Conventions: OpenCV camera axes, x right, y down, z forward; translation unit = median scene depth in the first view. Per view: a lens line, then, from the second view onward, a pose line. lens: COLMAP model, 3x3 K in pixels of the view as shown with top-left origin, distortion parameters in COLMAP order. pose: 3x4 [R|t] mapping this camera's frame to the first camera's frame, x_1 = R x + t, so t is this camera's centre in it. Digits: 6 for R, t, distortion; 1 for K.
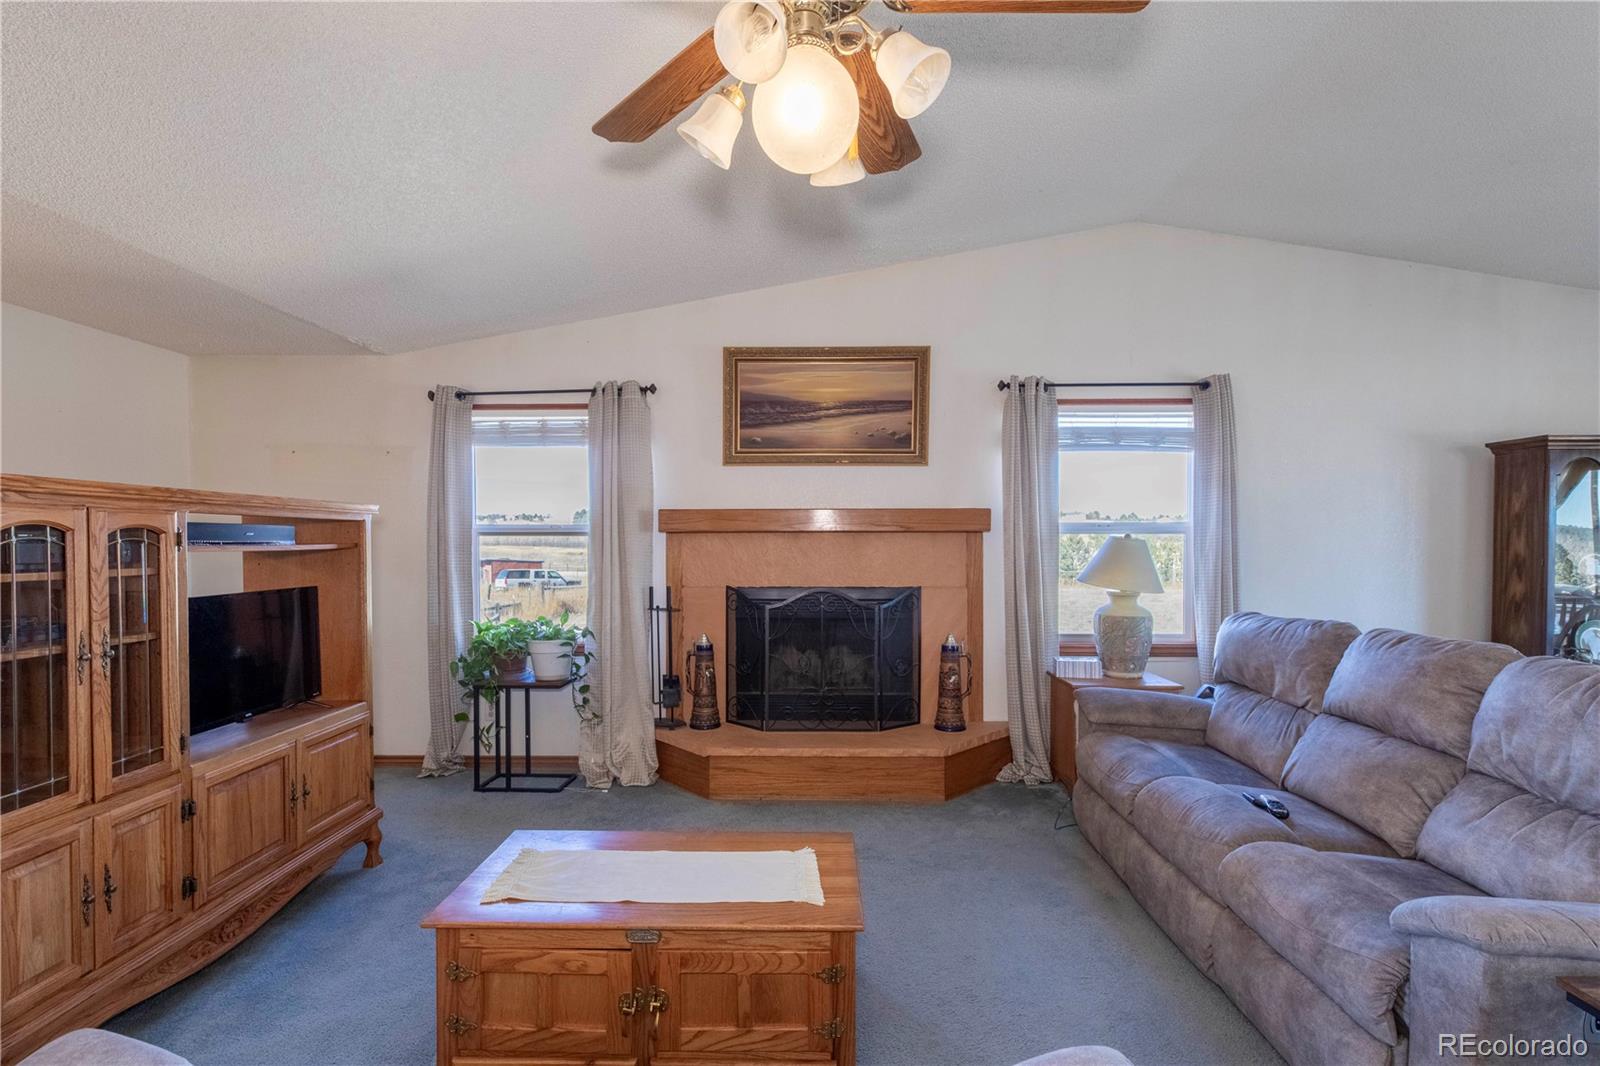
lens RADIAL K [[726.3, 0, 797.8], [0, 726.3, 549.9], [0, 0, 1]] dist [0.017524, 0.000003]
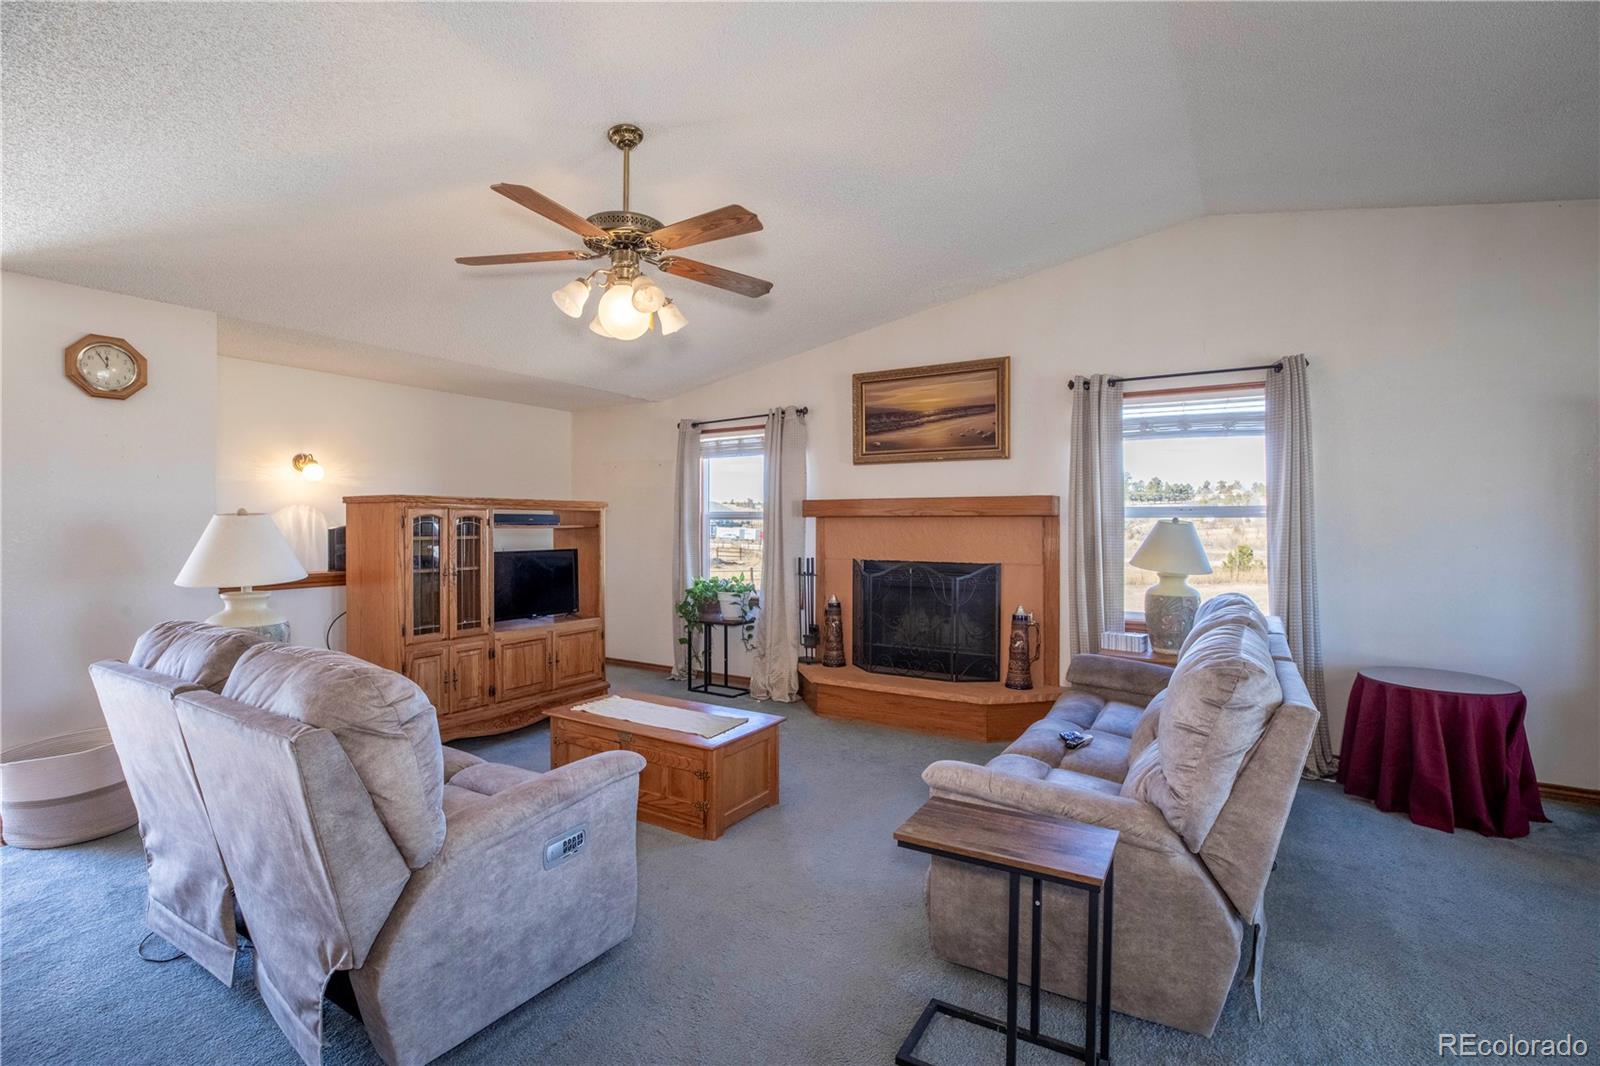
lens RADIAL K [[722.2, 0, 794.1], [0, 722.2, 524.7], [0, 0, 1]] dist [-0.001412, 0.000517]
pose [[0.862827, 0.002907, -0.505492, 0.475825], [-0.008237, 0.999932, -0.008310, 0.000985], [0.505433, 0.011334, 0.862791, -0.165315]]
